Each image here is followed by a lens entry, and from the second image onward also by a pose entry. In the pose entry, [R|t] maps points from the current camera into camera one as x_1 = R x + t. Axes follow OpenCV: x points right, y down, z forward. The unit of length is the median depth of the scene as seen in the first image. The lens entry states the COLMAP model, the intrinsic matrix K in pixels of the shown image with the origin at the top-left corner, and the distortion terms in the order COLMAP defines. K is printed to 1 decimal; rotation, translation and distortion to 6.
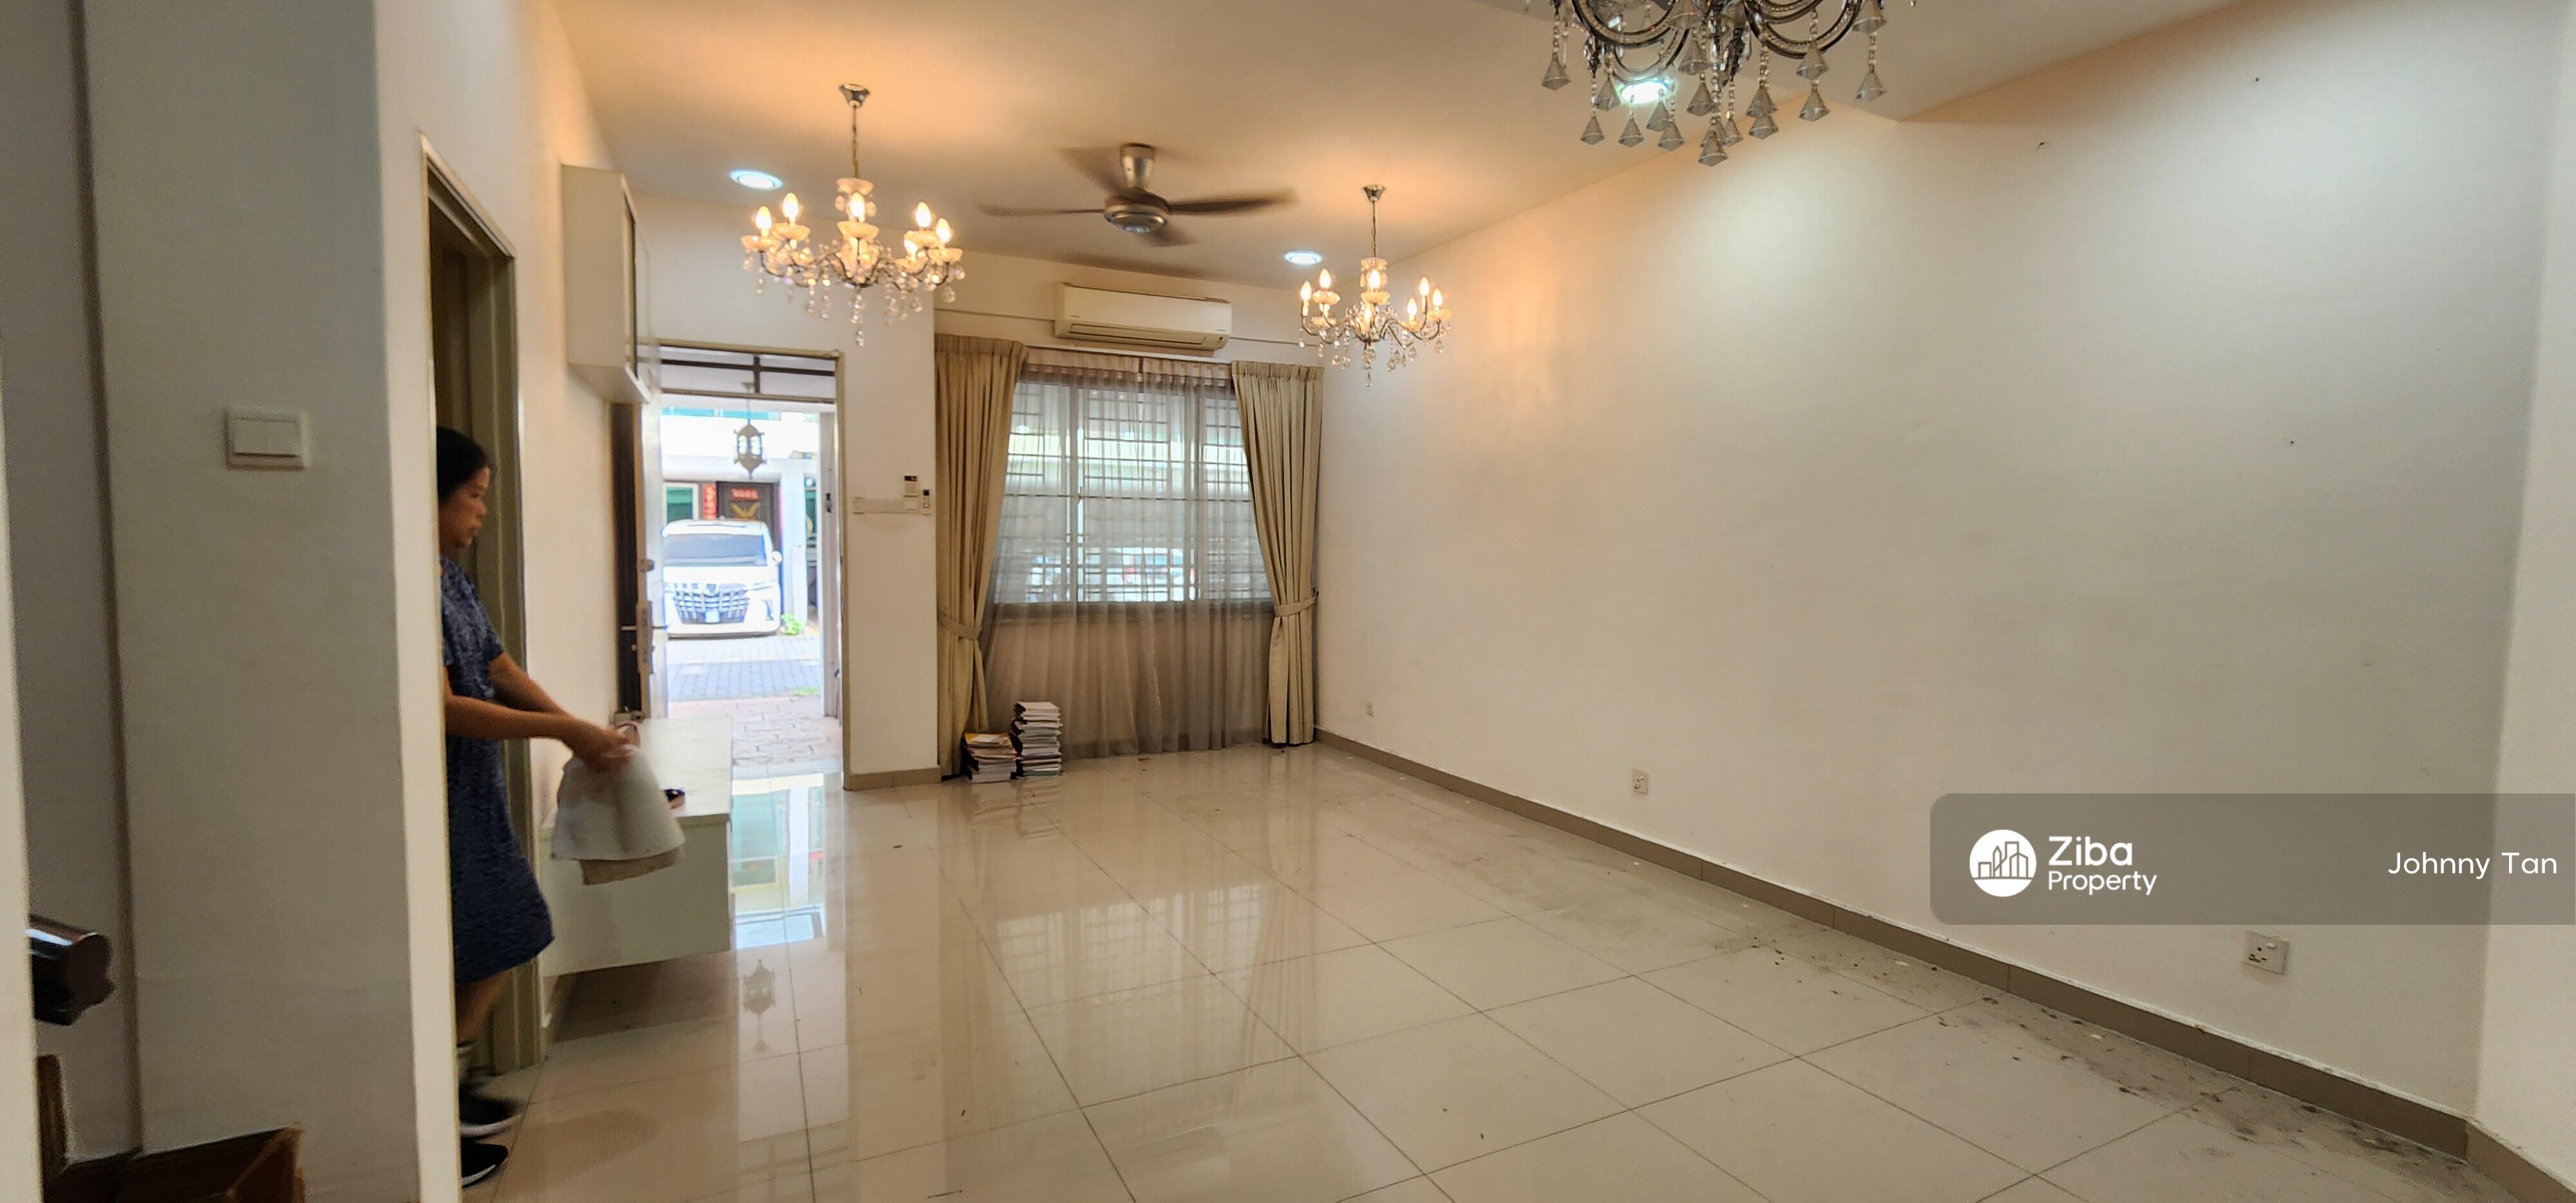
lens RADIAL K [[1061.9, 0, 1288.5], [0, 1061.9, 594.1], [0, 0, 1]] dist [0.002917, -0.001209]
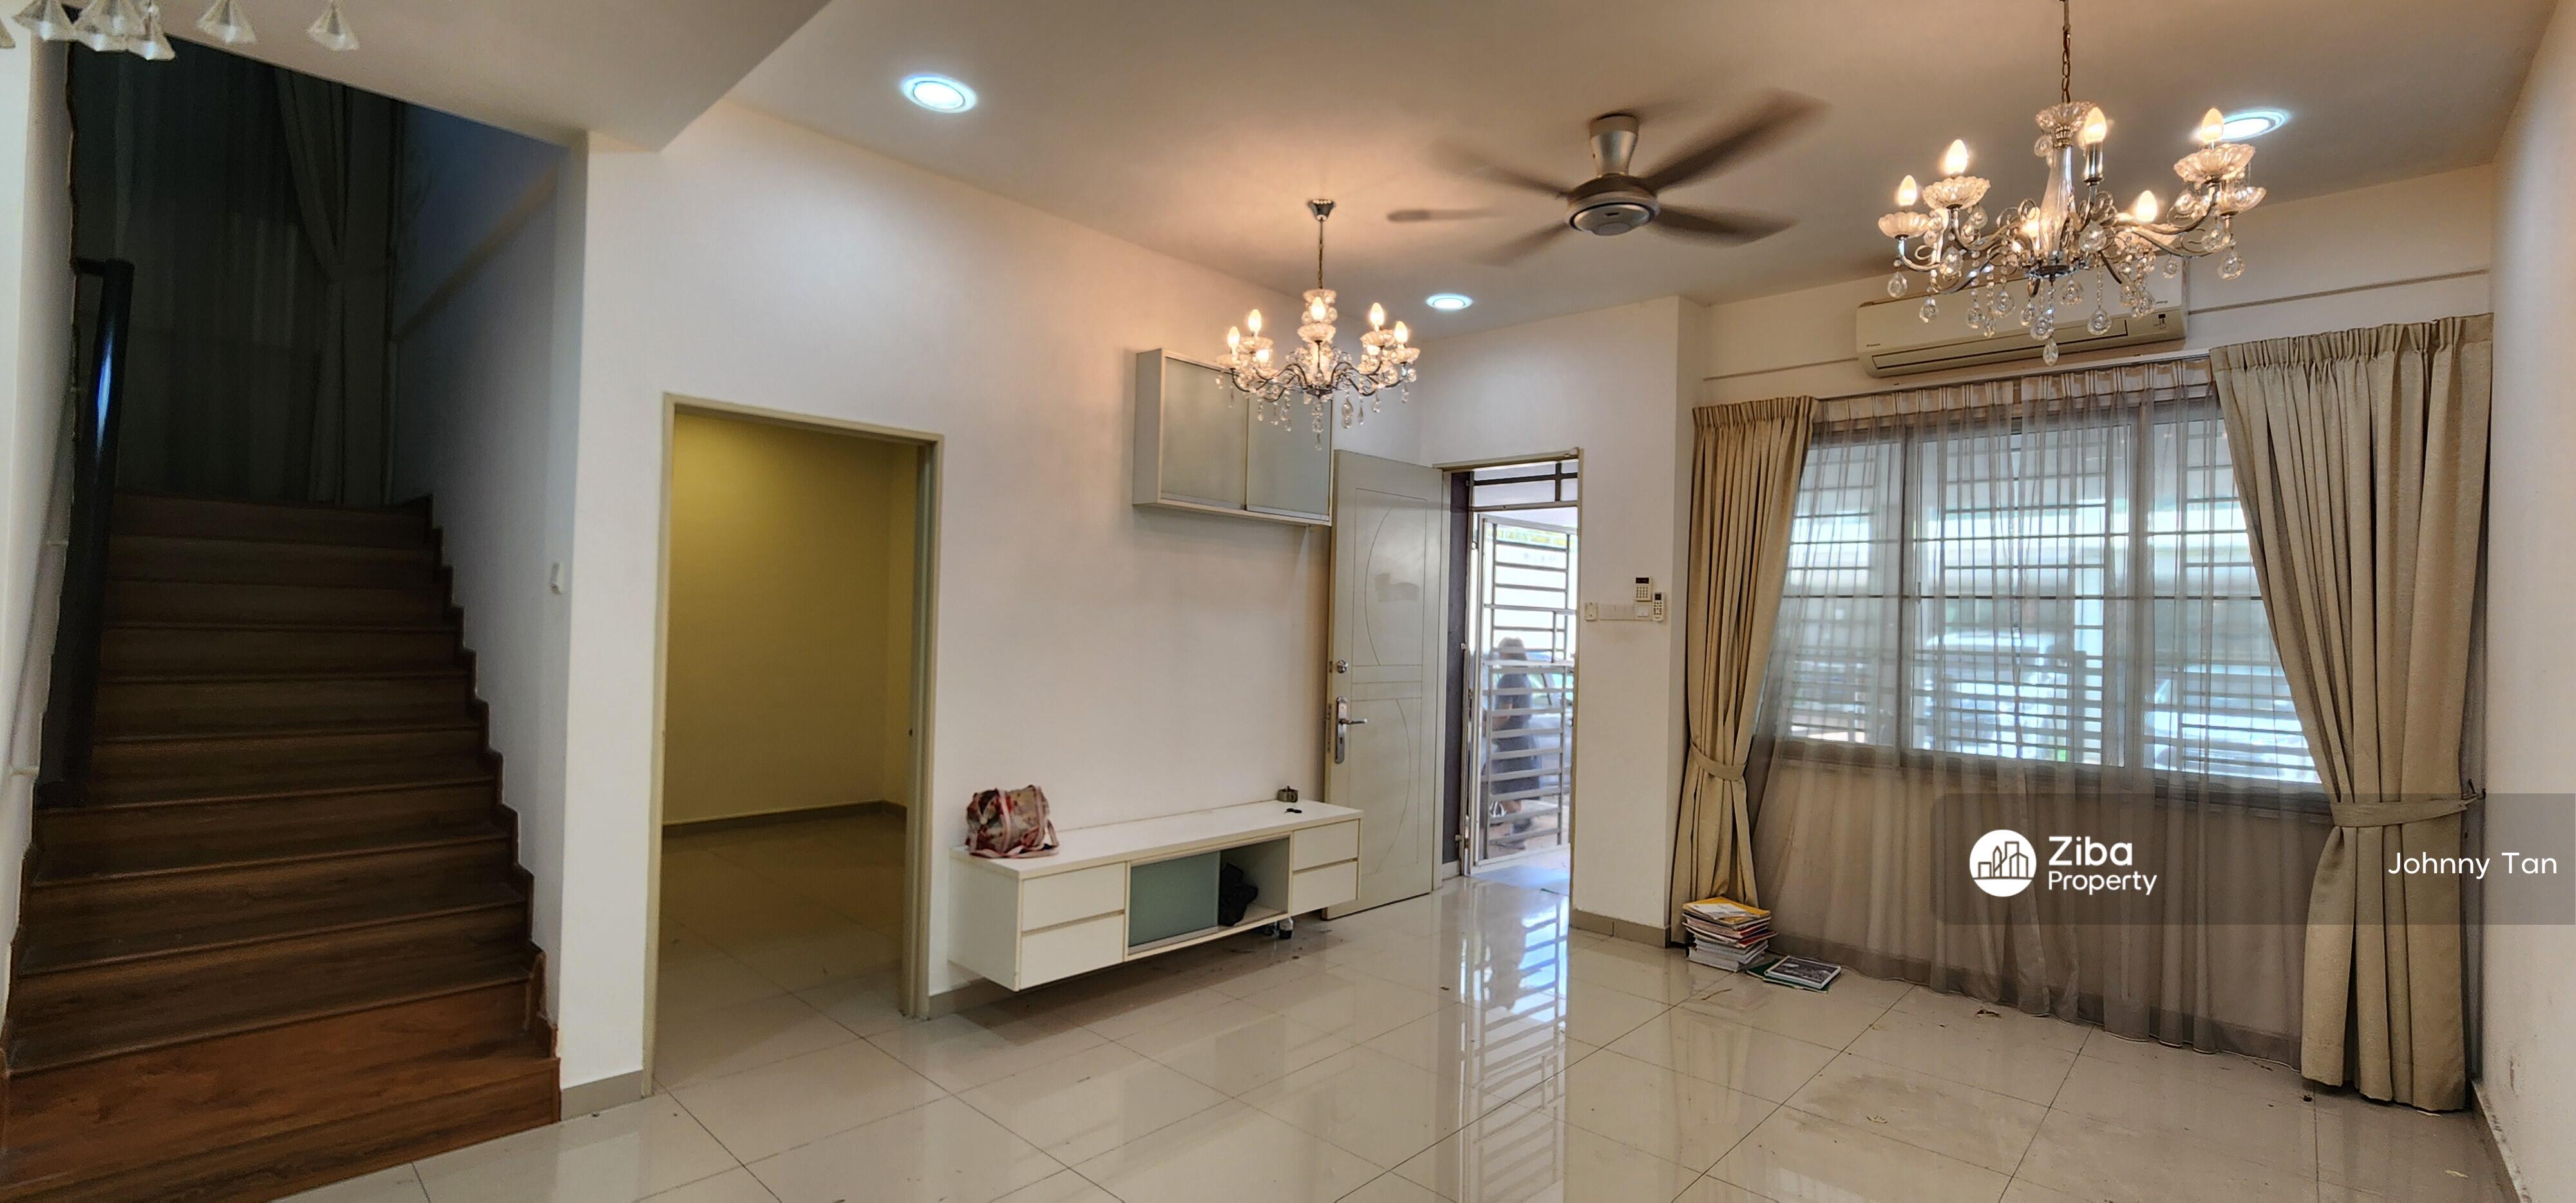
lens RADIAL K [[1061.9, 0, 1283.5], [0, 1061.9, 604.1], [0, 0, 1]] dist [0.002917, -0.001209]
pose [[0.367275, -0.014341, -0.930002, 0.296765], [-0.070919, 0.996539, -0.043374, -0.027638], [0.927405, 0.081885, 0.364987, 0.365823]]
